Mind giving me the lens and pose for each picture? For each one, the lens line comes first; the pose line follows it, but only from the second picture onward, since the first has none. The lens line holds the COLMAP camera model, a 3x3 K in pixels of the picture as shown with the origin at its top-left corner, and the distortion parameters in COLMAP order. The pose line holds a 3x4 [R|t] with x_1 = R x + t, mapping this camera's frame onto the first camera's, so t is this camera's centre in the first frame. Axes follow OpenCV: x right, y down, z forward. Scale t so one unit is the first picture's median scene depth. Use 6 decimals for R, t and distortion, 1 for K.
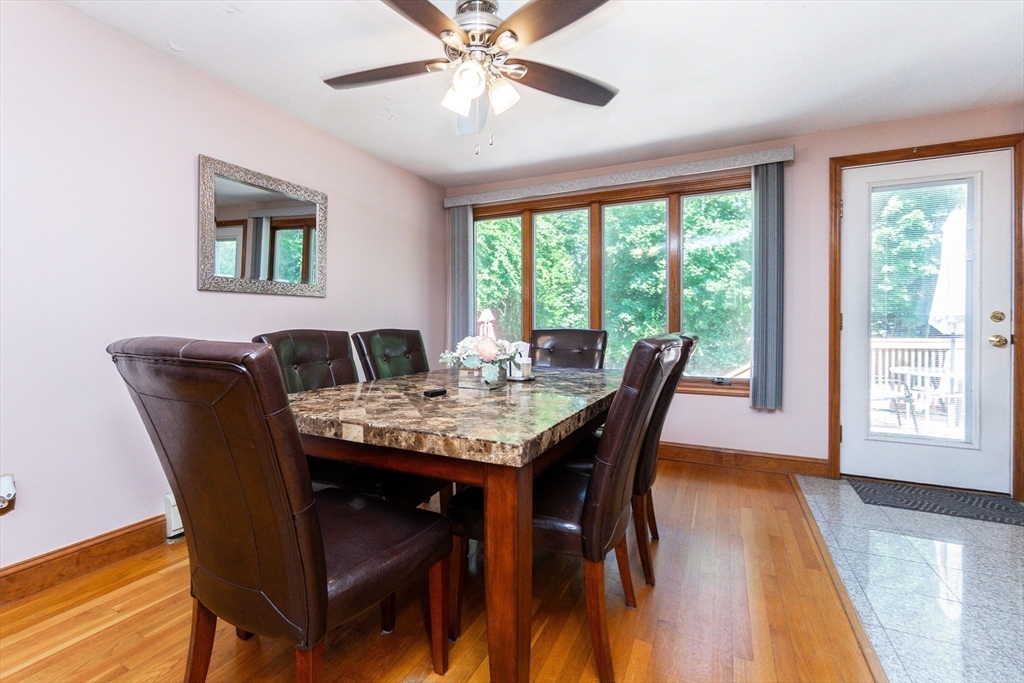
lens RADIAL K [[462.8, 0, 491.5], [0, 462.8, 330.6], [0, 0, 1]] dist [-0.001365, 0.000143]
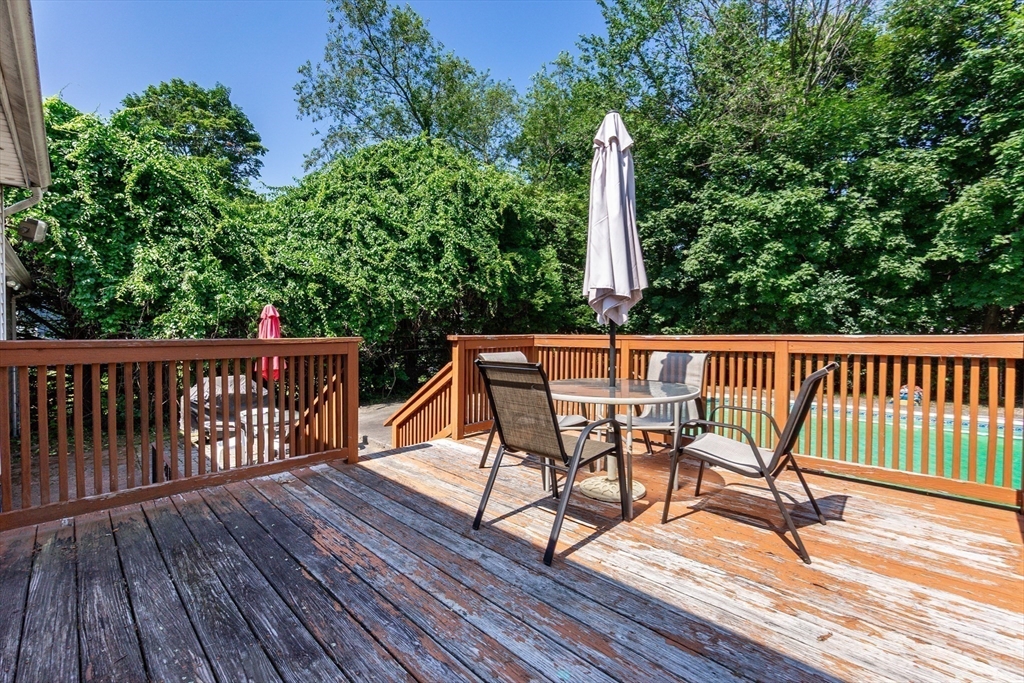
lens RADIAL K [[443.9, 0, 509.4], [0, 443.9, 336.2], [0, 0, 1]] dist [-0.003854, -0.000778]
pose [[0.945226, 0.003517, -0.326397, 1.360908], [-0.002119, 0.999987, 0.004638, 0.024663], [0.326409, -0.003692, 0.945221, 0.521301]]
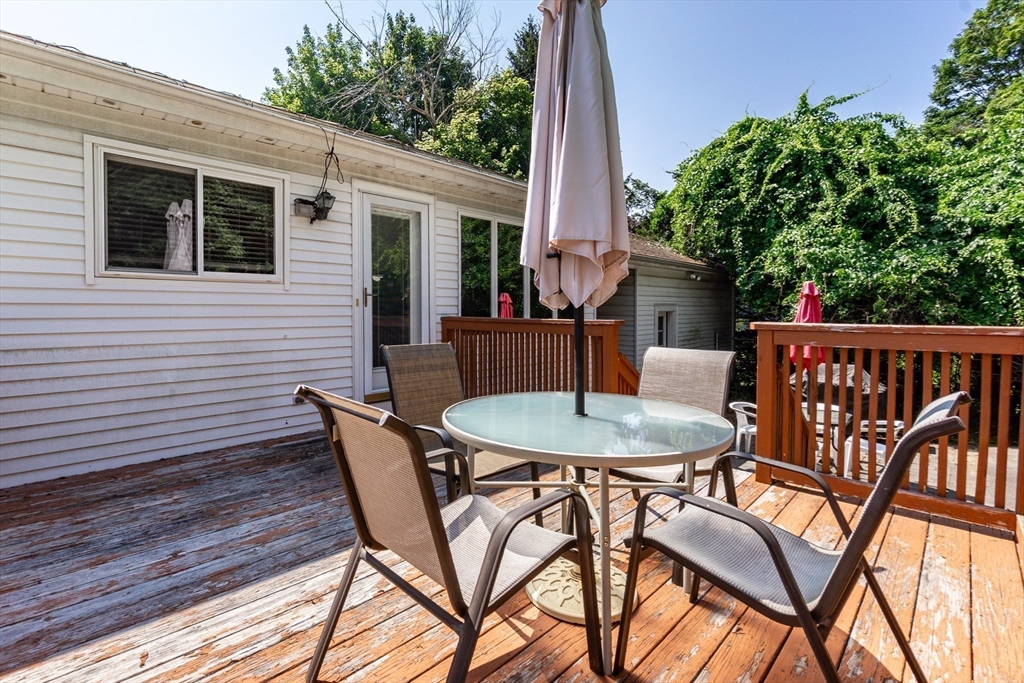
lens RADIAL K [[472.9, 0, 472.5], [0, 472.9, 321.9], [0, 0, 1]] dist [-0.020328, 0.000013]
pose [[-0.348175, 0.024444, -0.937111, 1.745377], [-0.010116, 0.999504, 0.029830, 0.010651], [0.937375, 0.019865, -0.347755, 1.349012]]
